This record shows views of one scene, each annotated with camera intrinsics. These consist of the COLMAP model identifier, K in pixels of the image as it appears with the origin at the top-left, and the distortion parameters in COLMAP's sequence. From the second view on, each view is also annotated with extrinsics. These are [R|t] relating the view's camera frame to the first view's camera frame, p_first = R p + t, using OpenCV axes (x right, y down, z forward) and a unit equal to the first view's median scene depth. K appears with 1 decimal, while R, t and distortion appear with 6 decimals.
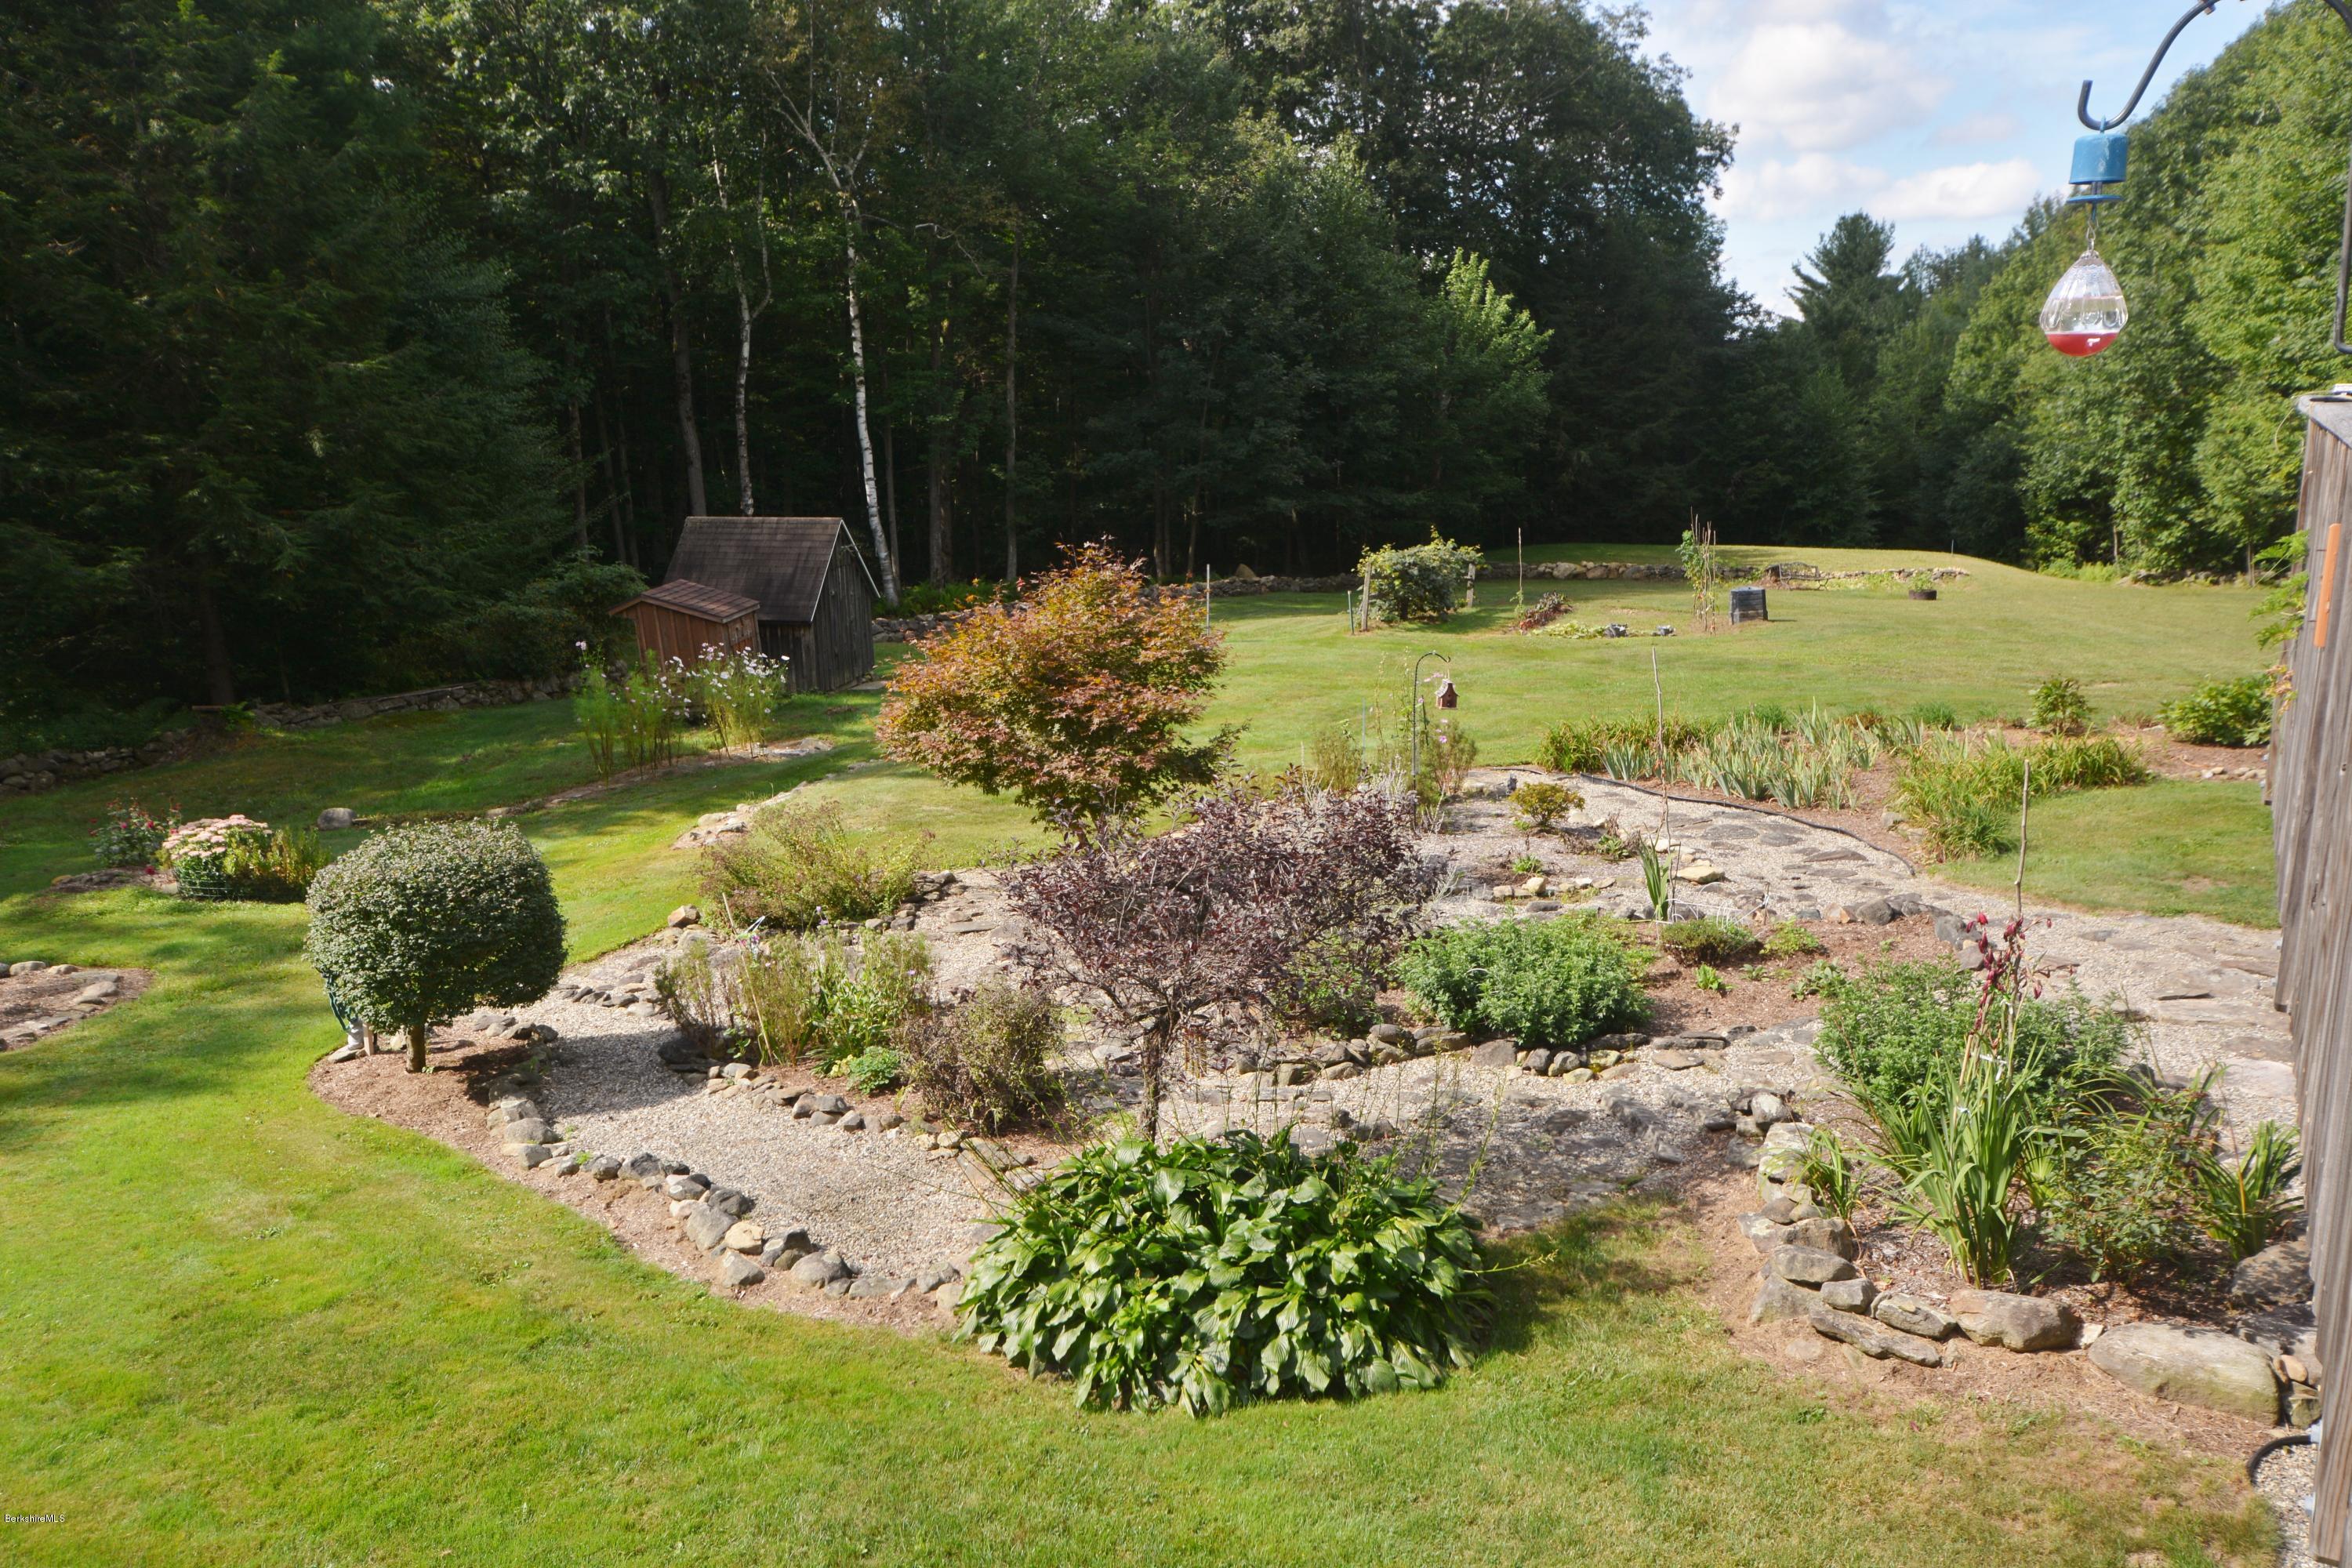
lens RADIAL K [[1829.4, 0, 1181.9], [0, 1829.4, 813.4], [0, 0, 1]] dist [0.033797, -0.022938]
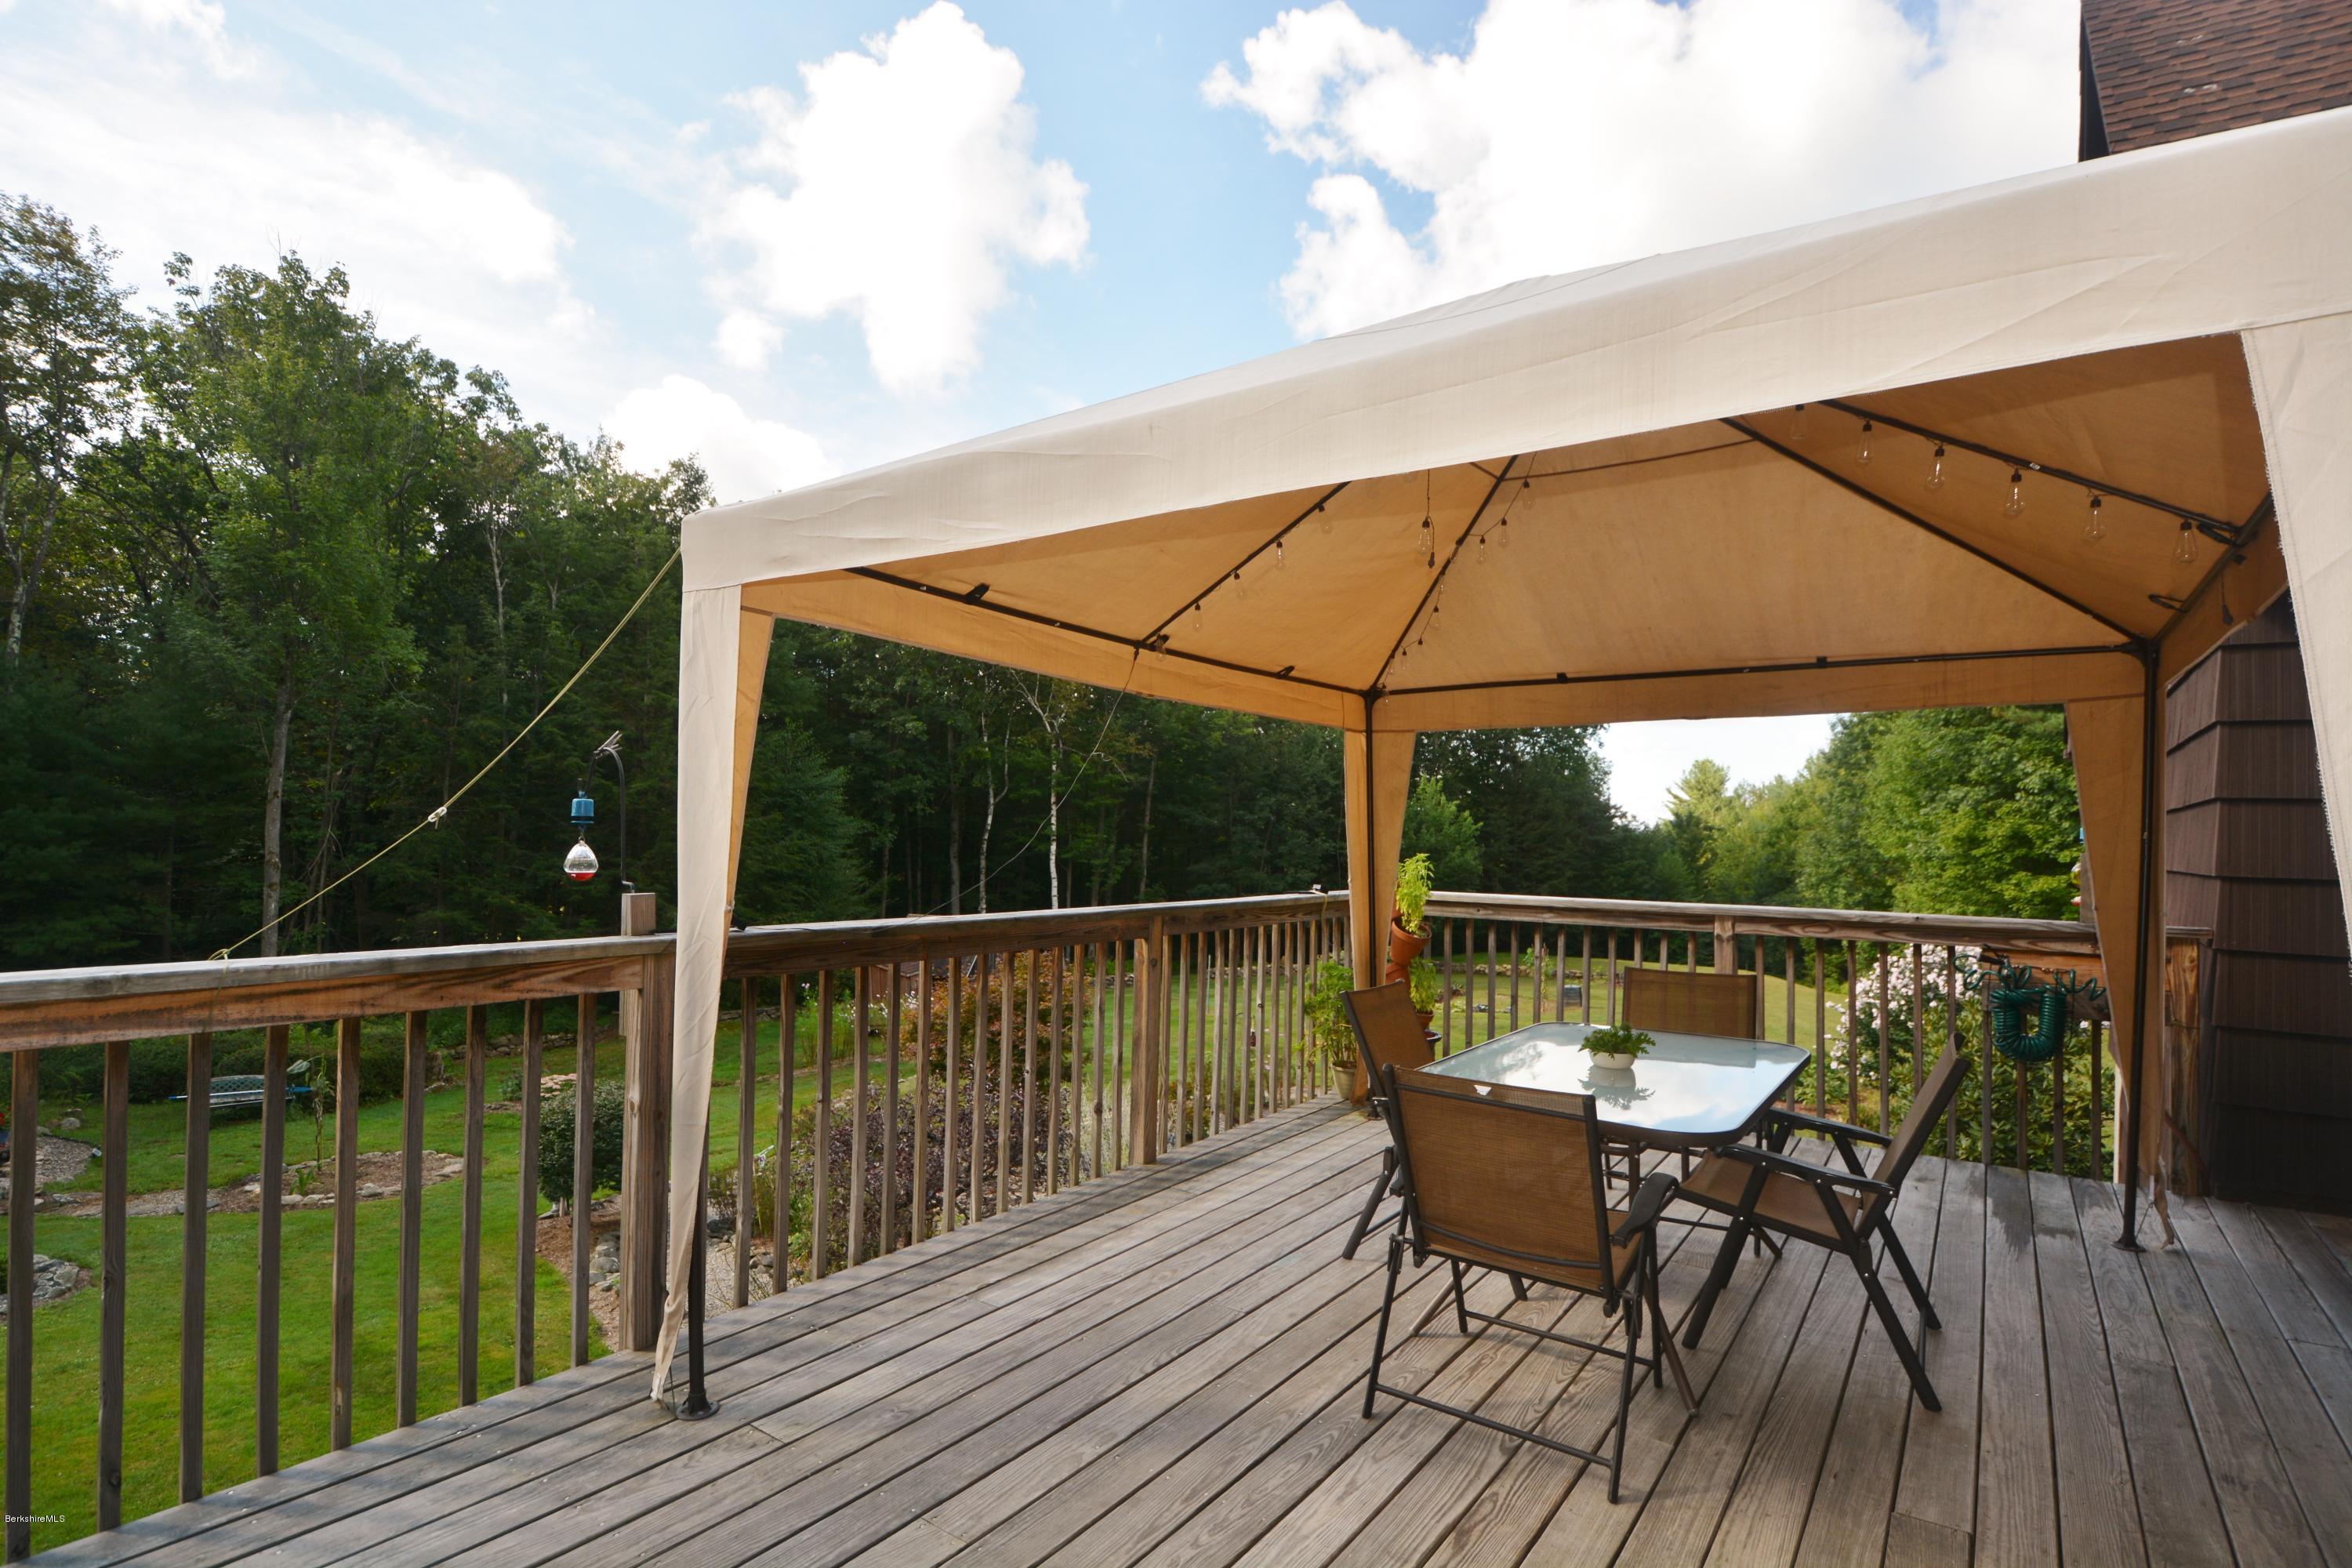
lens RADIAL K [[1144.6, 0, 1175.1], [0, 1144.6, 822.8], [0, 0, 1]] dist [-0.001453, -0.001255]
pose [[0.992230, 0.031017, -0.120486, 0.114279], [-0.059622, 0.968524, -0.241674, 0.000973], [0.109198, 0.246980, 0.962848, -0.032231]]
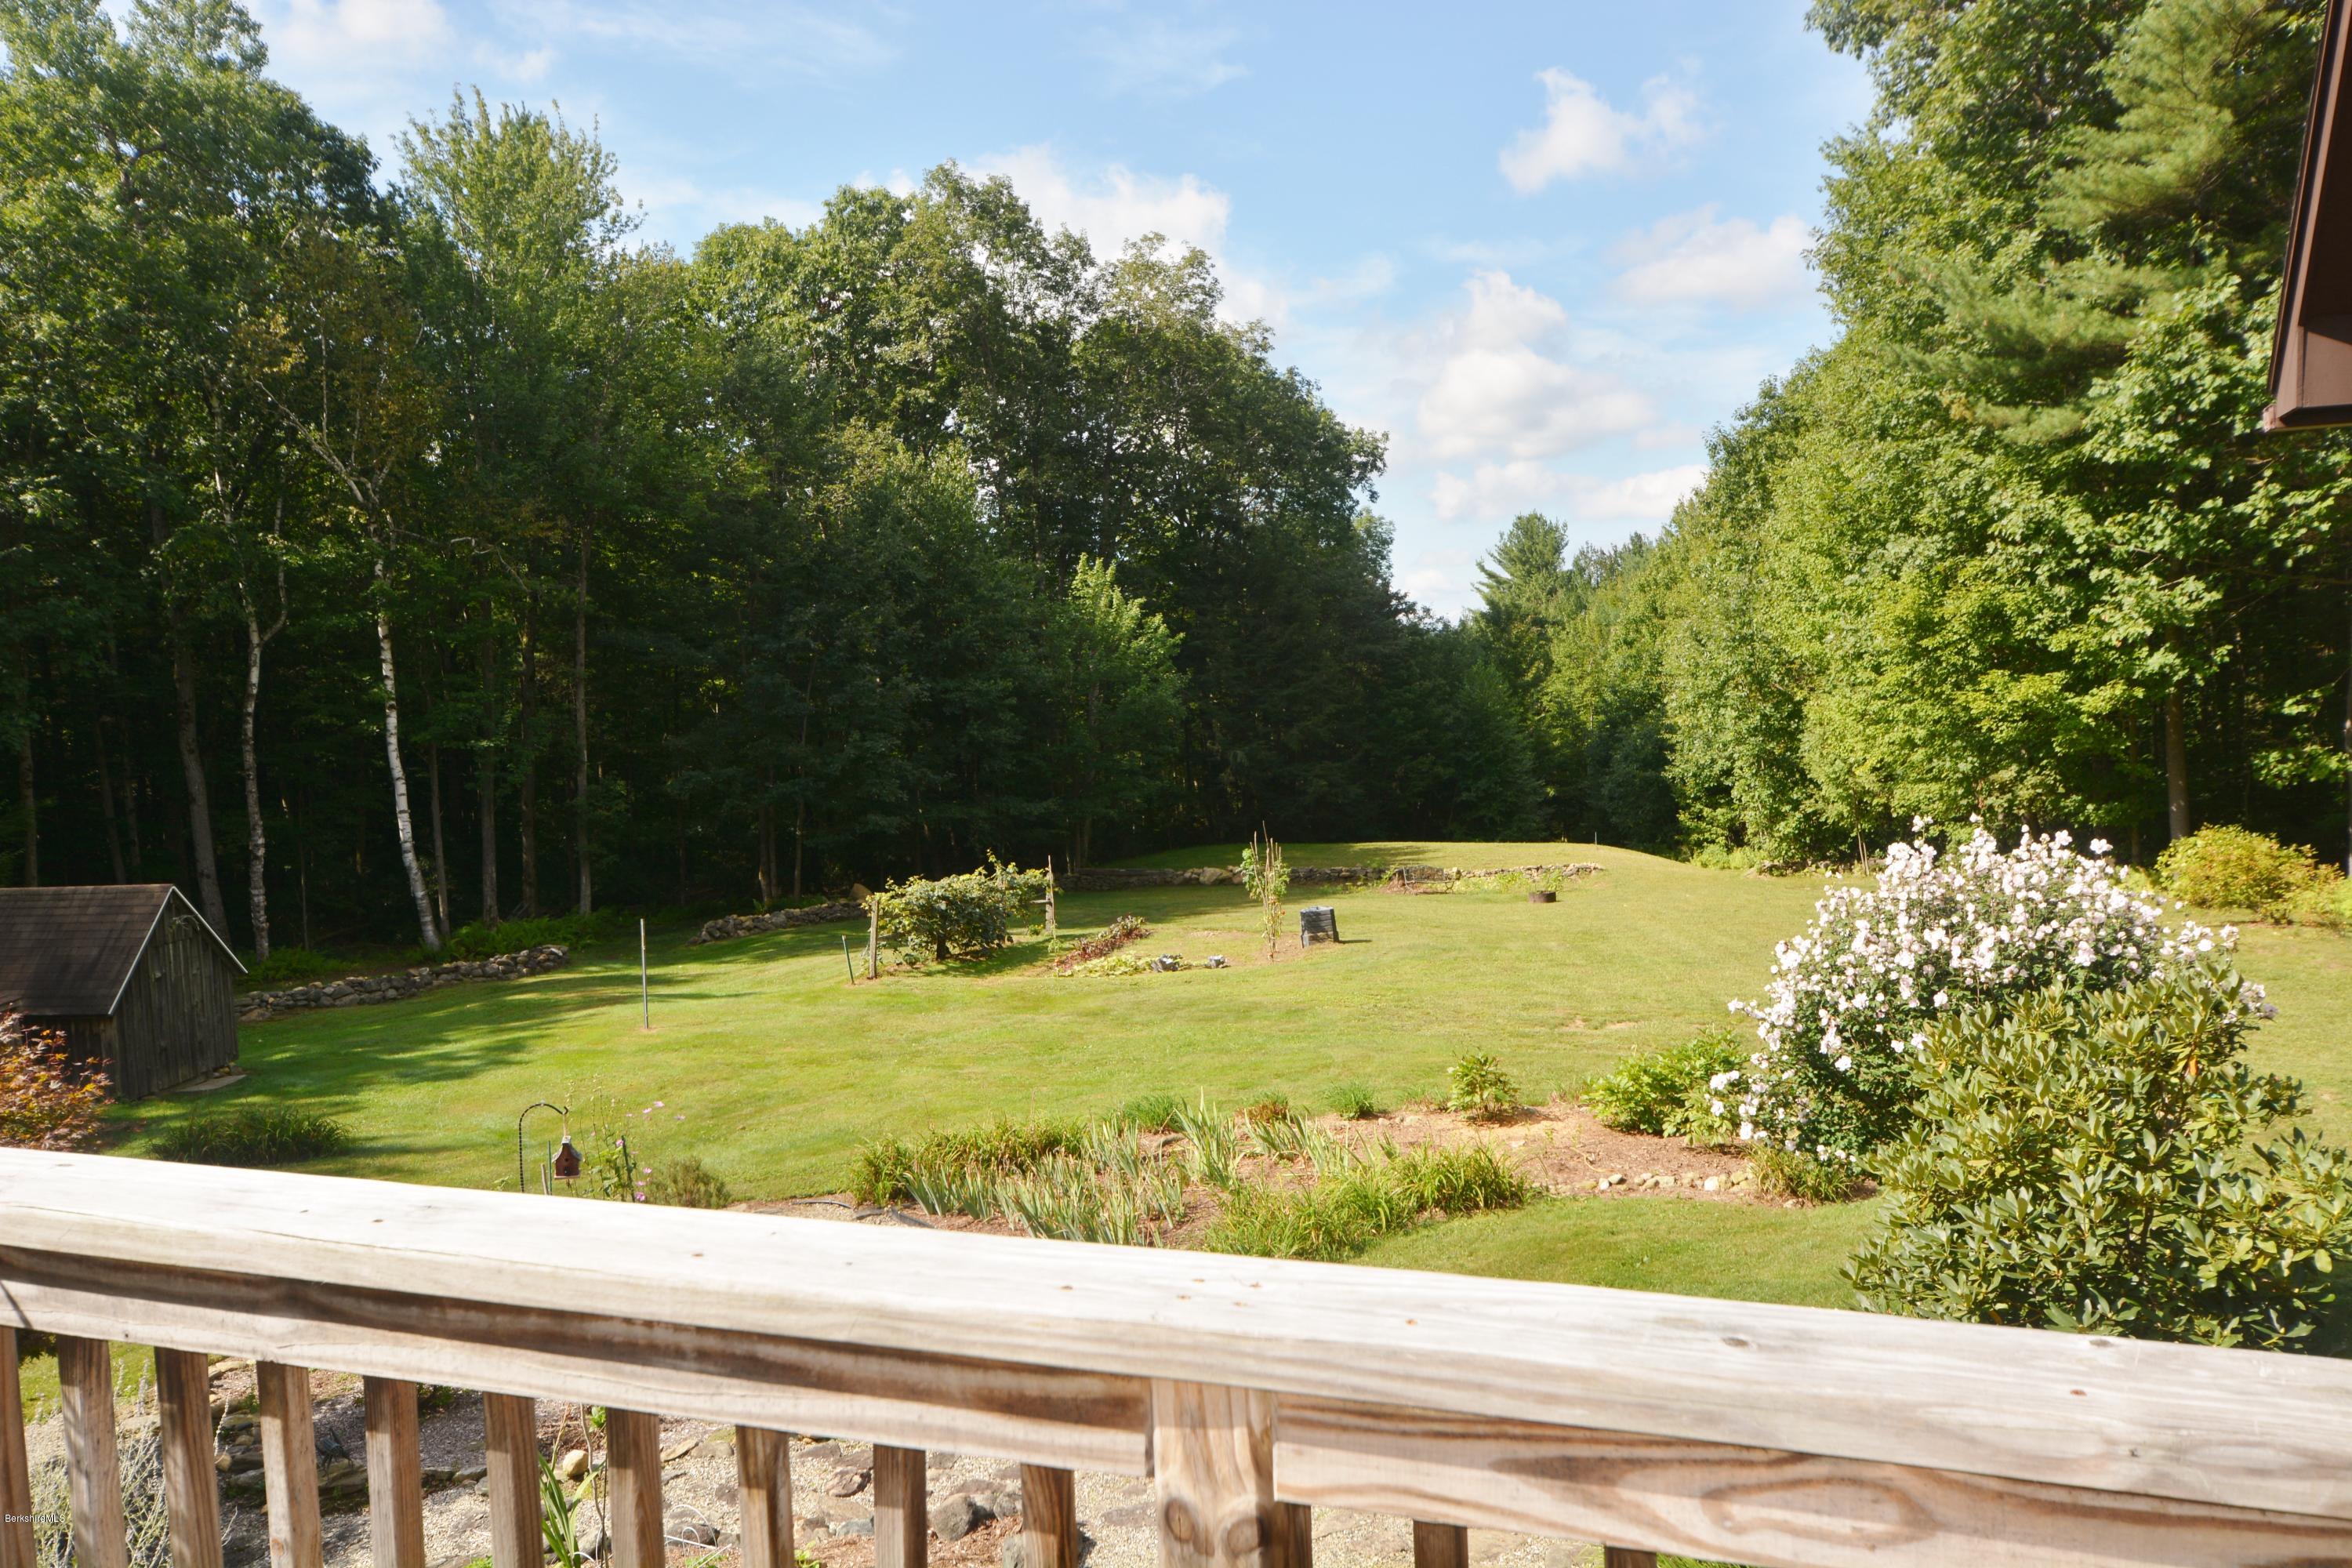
lens RADIAL K [[1829.4, 0, 1181.9], [0, 1829.4, 813.4], [0, 0, 1]] dist [0.033797, -0.022938]
pose [[0.992480, -0.032393, 0.118042, 0.181144], [0.050286, 0.987114, -0.151914, -0.044765], [-0.111600, 0.156708, 0.981320, 0.128745]]
